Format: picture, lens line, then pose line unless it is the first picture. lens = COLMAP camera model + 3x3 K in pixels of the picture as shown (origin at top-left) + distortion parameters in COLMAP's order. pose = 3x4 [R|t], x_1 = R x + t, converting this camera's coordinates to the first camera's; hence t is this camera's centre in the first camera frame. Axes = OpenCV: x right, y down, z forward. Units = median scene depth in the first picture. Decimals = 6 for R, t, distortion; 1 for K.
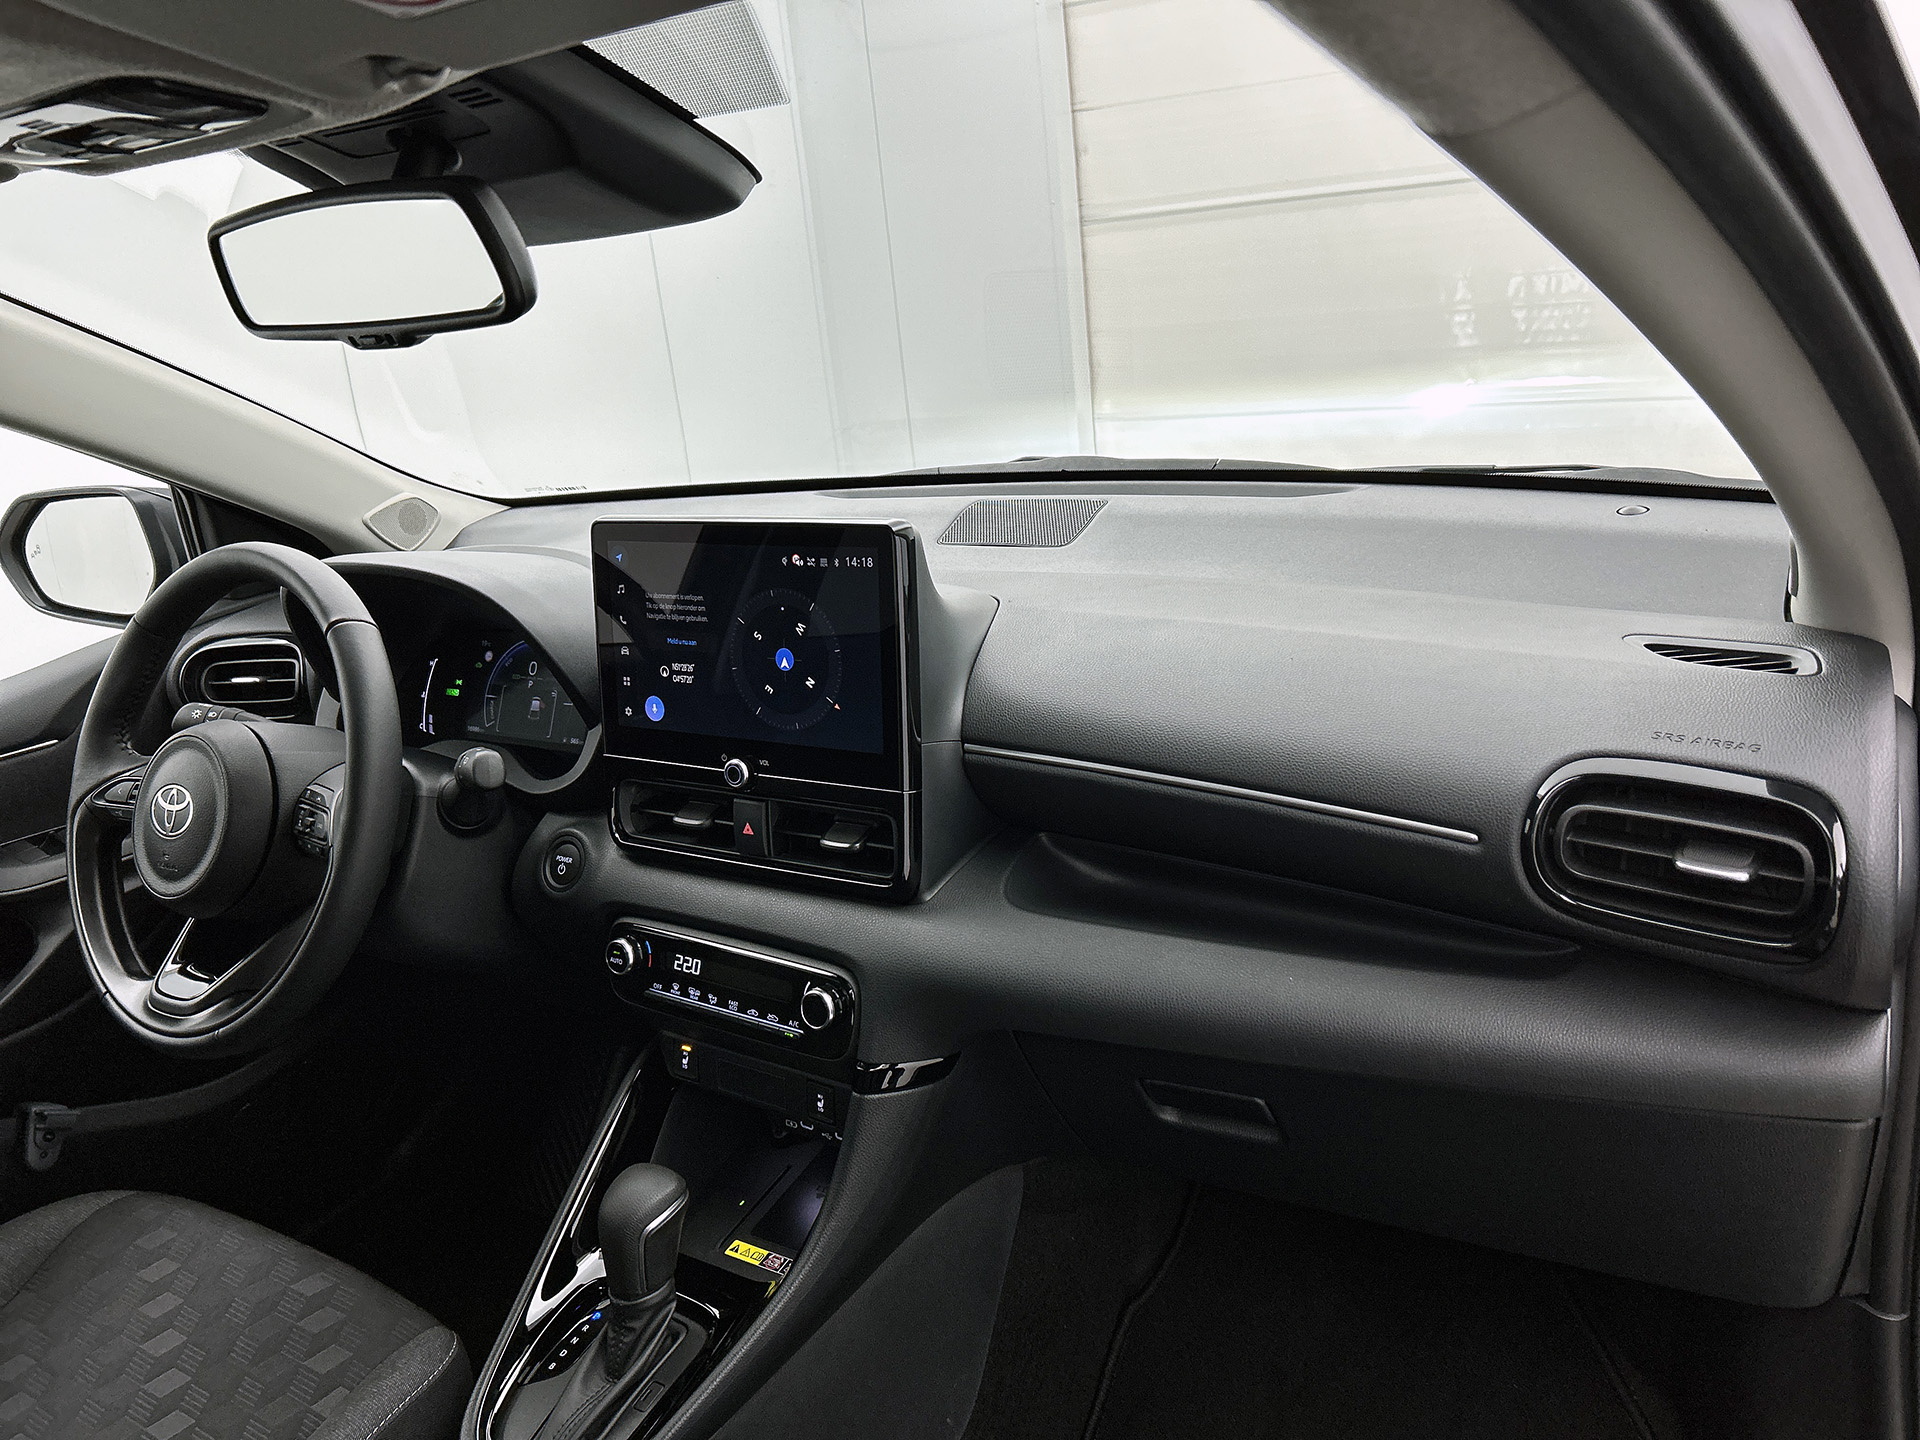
lens RADIAL K [[1489.2, 0, 934.3], [0, 1489.2, 685.5], [0, 0, 1]] dist [0.054791, -0.072047]
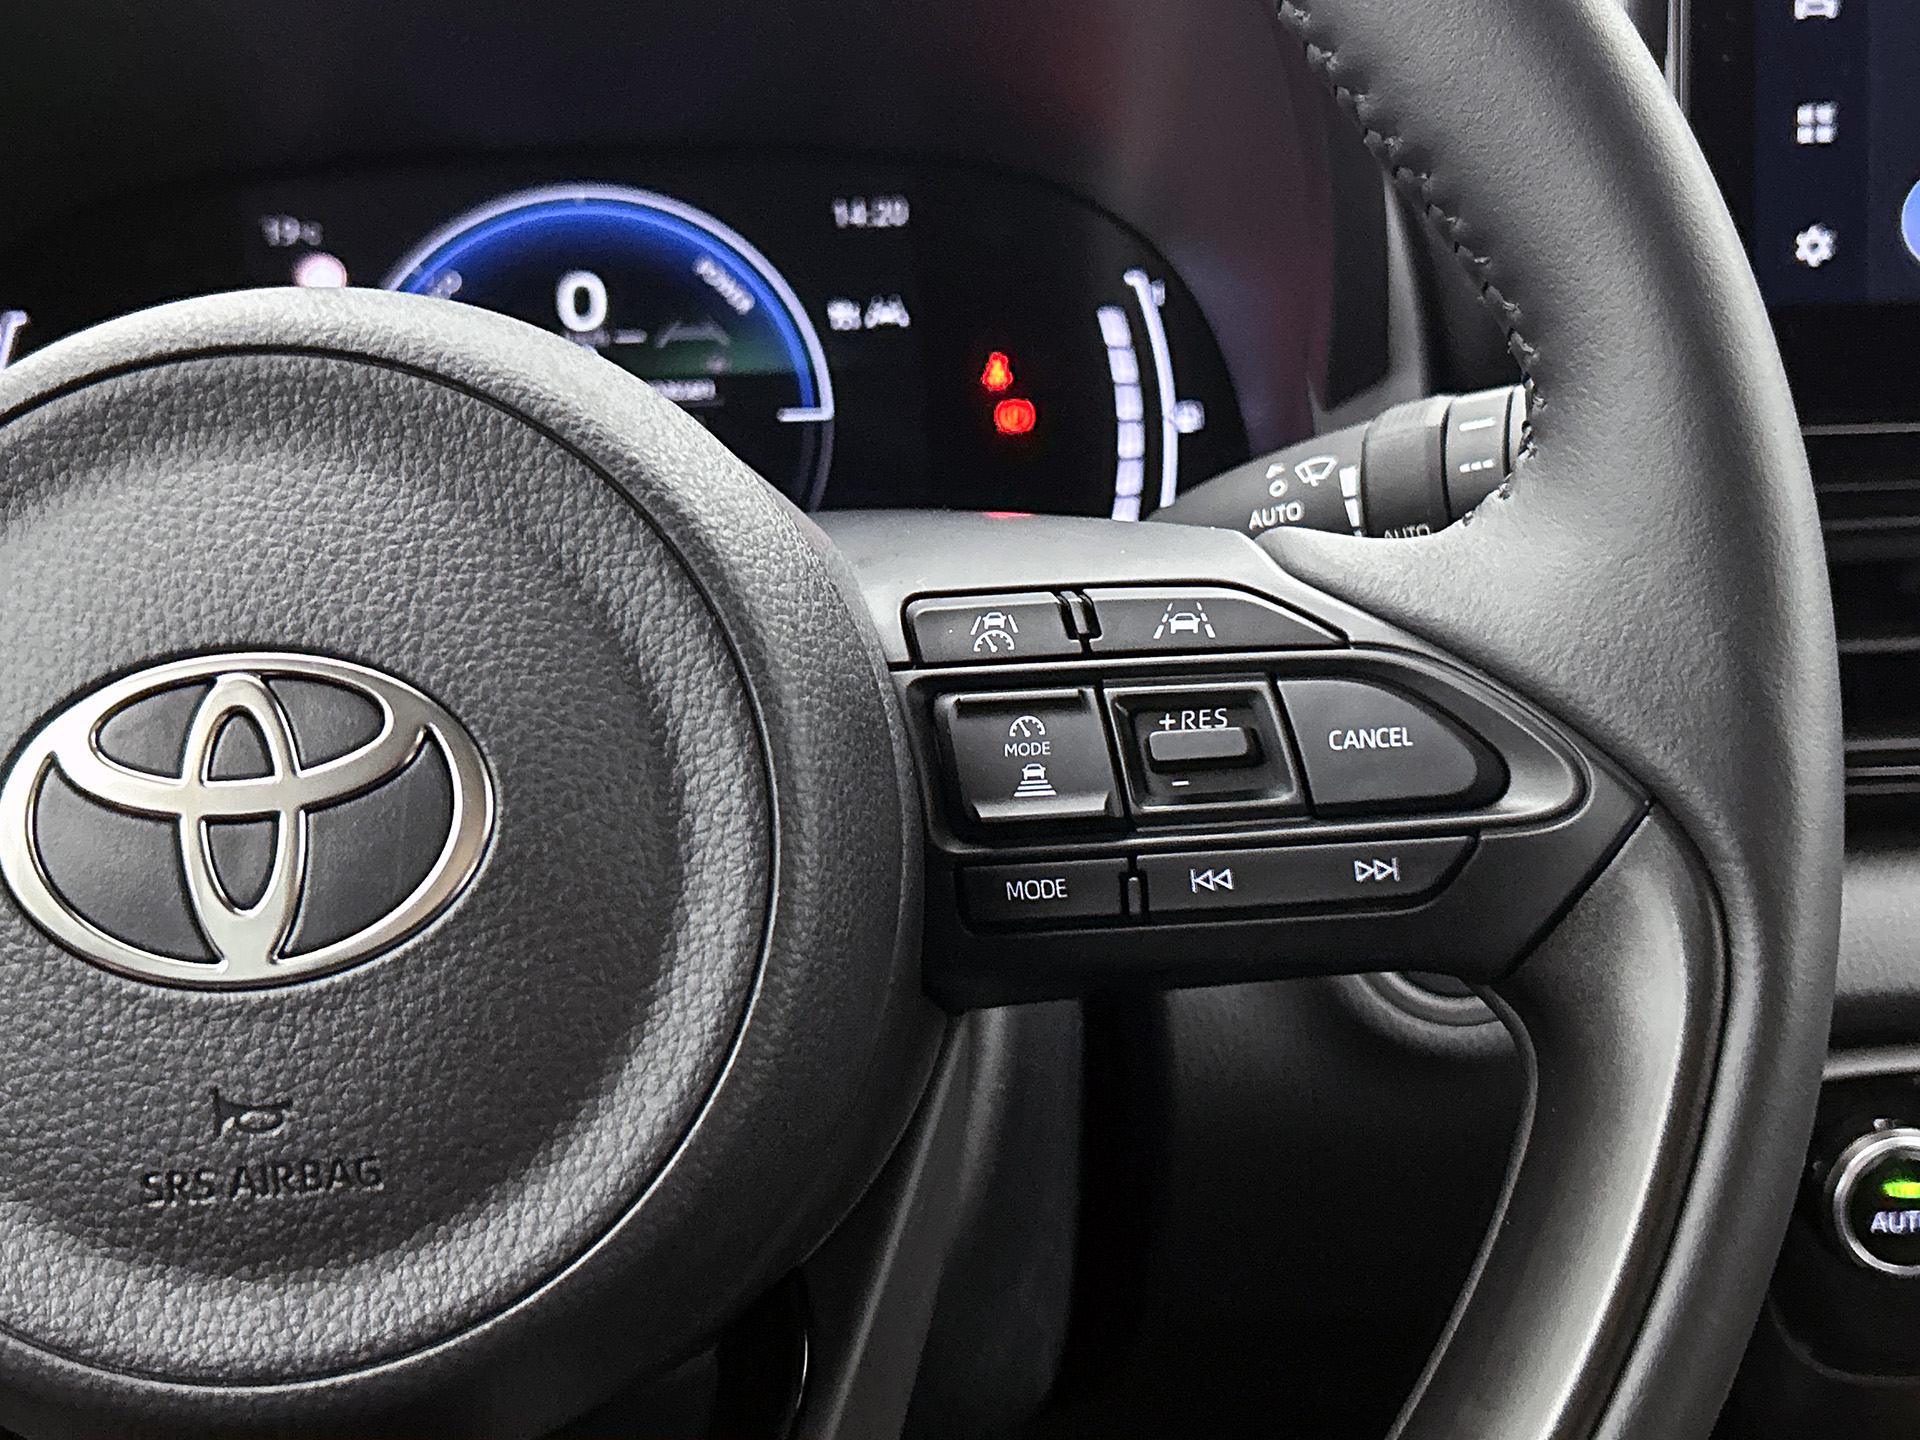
lens RADIAL K [[2571.5, 0, 975.6], [0, 2571.5, 721.6], [0, 0, 1]] dist [0.096870, 0.000000]
pose [[0.804318, -0.096585, 0.586297, -0.605854], [0.111050, 0.993750, 0.011363, 0.079461], [-0.583730, 0.055968, 0.810017, 0.747568]]
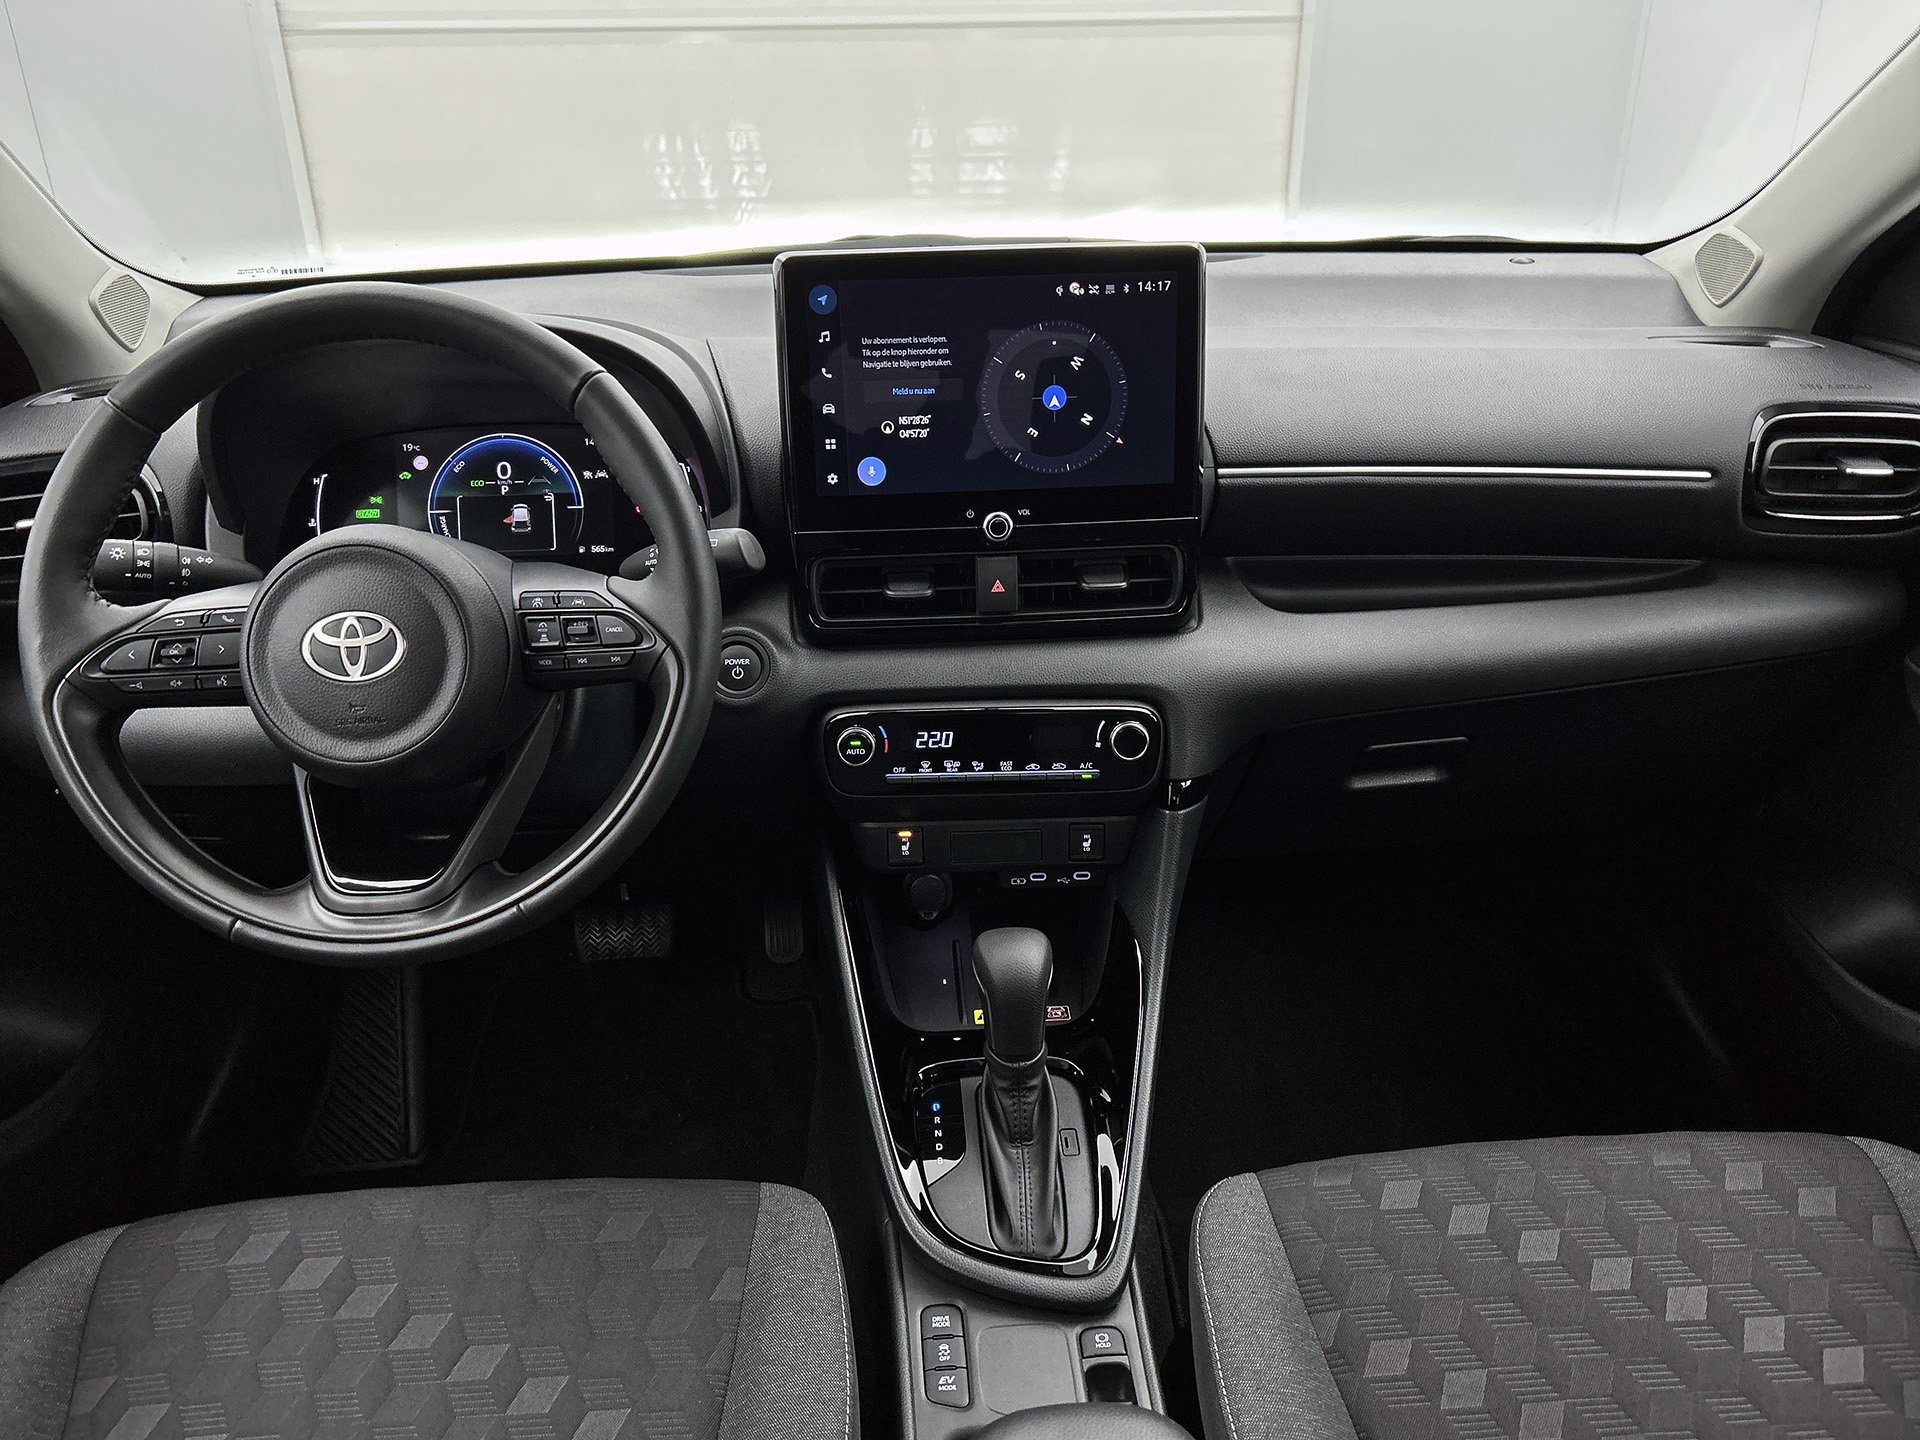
lens RADIAL K [[1489.2, 0, 957.2], [0, 1489.2, 730.2], [0, 0, 1]] dist [0.054791, -0.072047]
pose [[0.801873, -0.162909, 0.574857, -0.706013], [0.104284, 0.985504, 0.133815, 0.056100], [-0.588324, -0.047354, 0.807238, 0.227888]]
